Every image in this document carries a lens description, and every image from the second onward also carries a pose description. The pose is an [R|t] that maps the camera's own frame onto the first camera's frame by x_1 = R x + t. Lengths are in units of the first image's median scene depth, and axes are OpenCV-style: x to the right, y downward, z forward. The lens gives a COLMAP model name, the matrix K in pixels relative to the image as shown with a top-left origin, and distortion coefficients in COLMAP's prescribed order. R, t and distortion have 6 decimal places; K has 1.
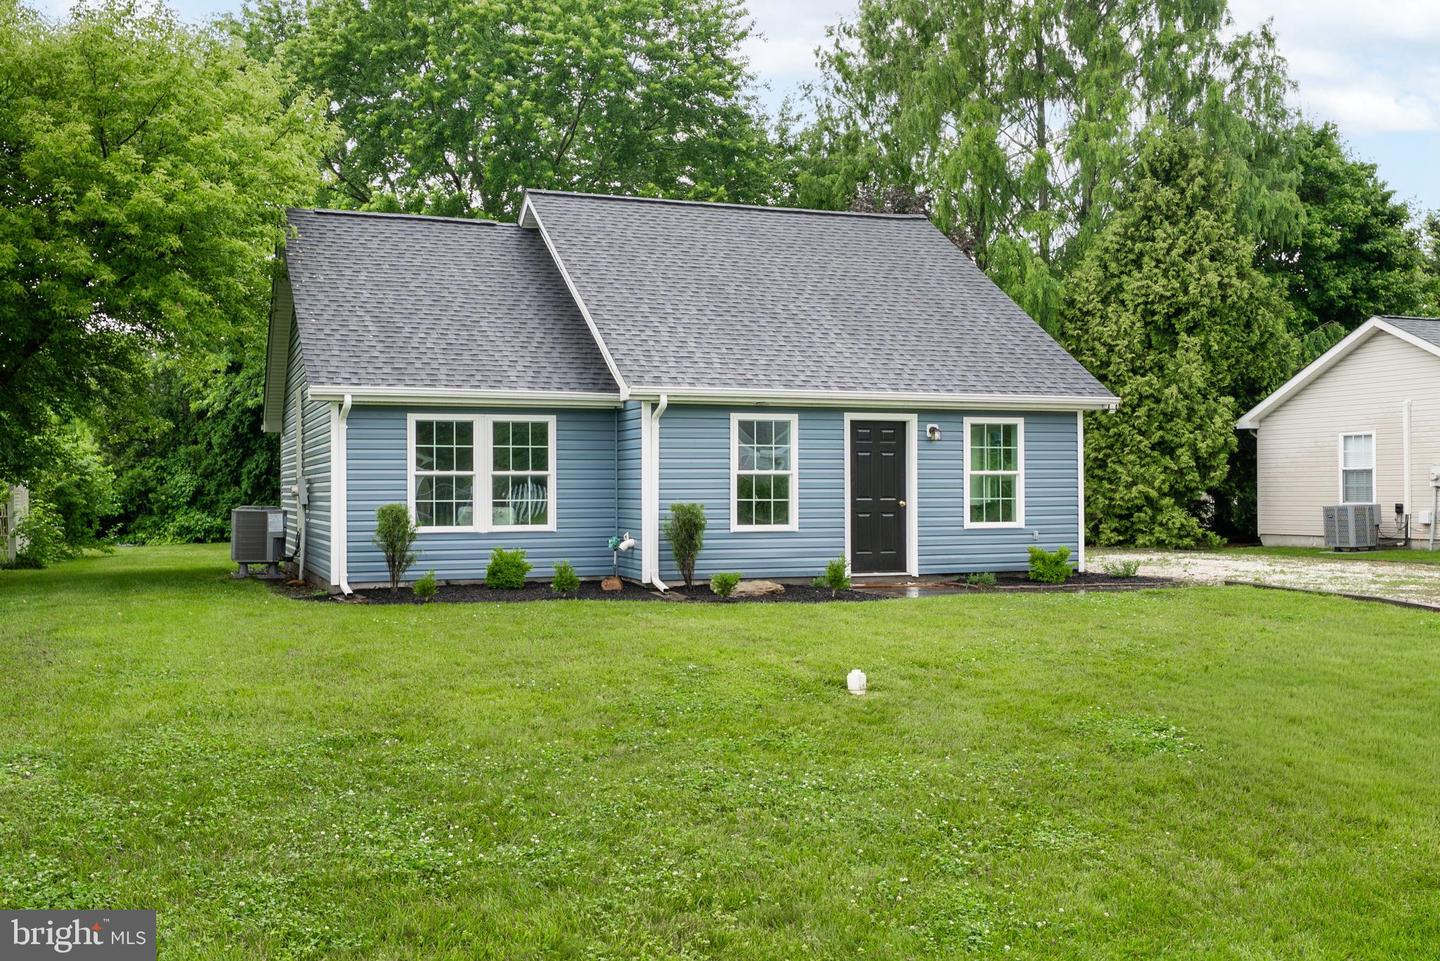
lens RADIAL K [[1274.2, 0, 721.4], [0, 1274.2, 482.3], [0, 0, 1]] dist [0.003244, 0.001435]
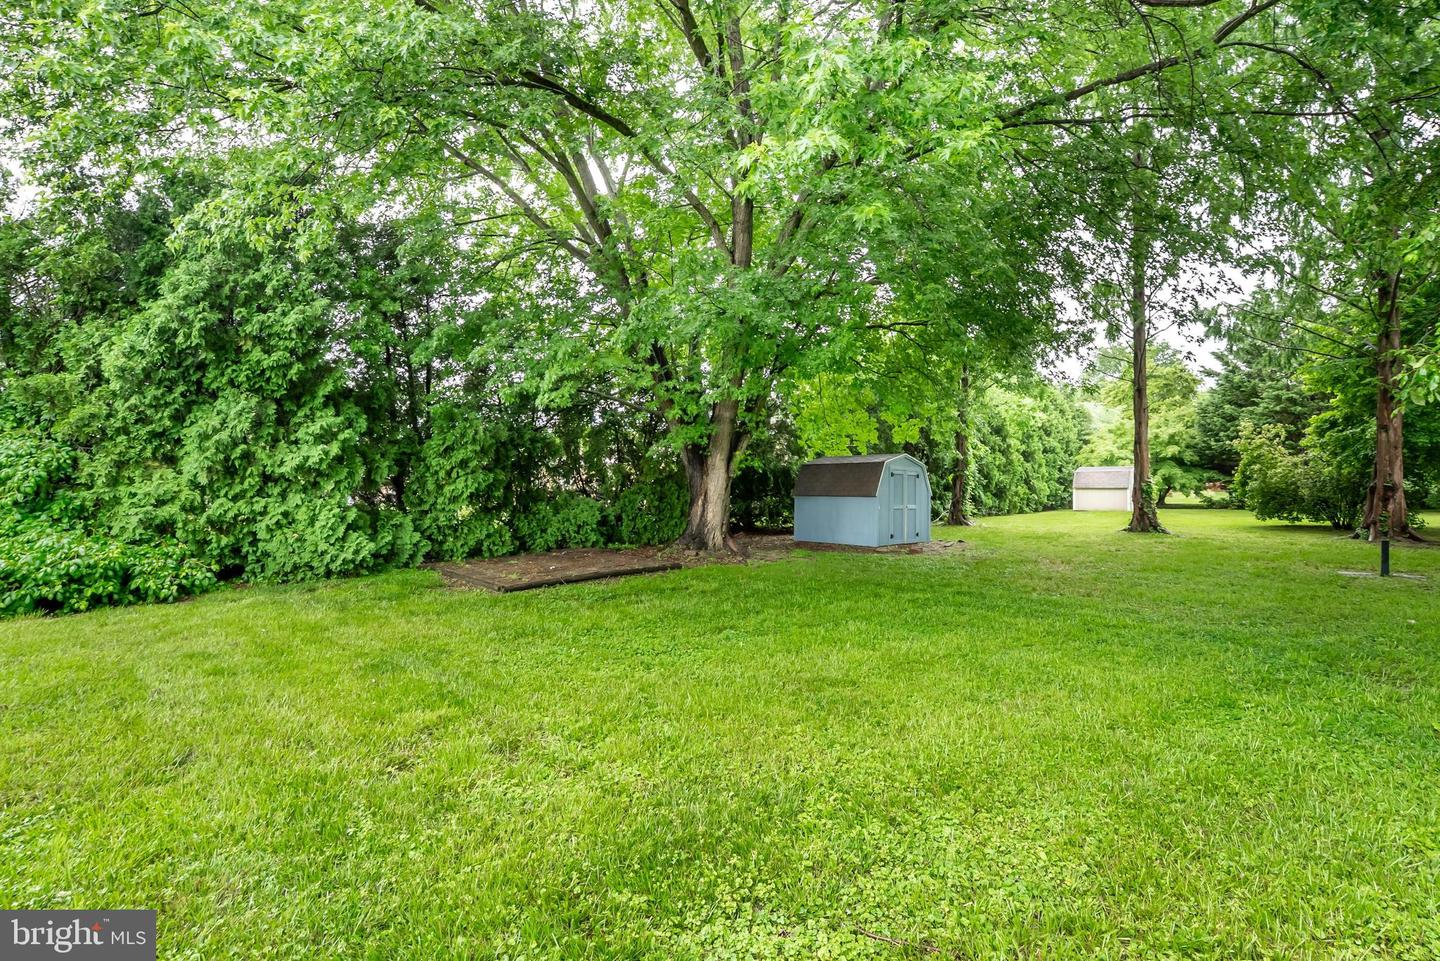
lens RADIAL K [[595.7, 0, 717.8], [0, 595.7, 480.6], [0, 0, 1]] dist [-0.020624, -0.000278]
pose [[0.927119, 0.006355, 0.374714, -0.278537], [-0.006194, 0.999979, -0.001634, 0.006846], [-0.374717, -0.000806, 0.927139, 0.737931]]
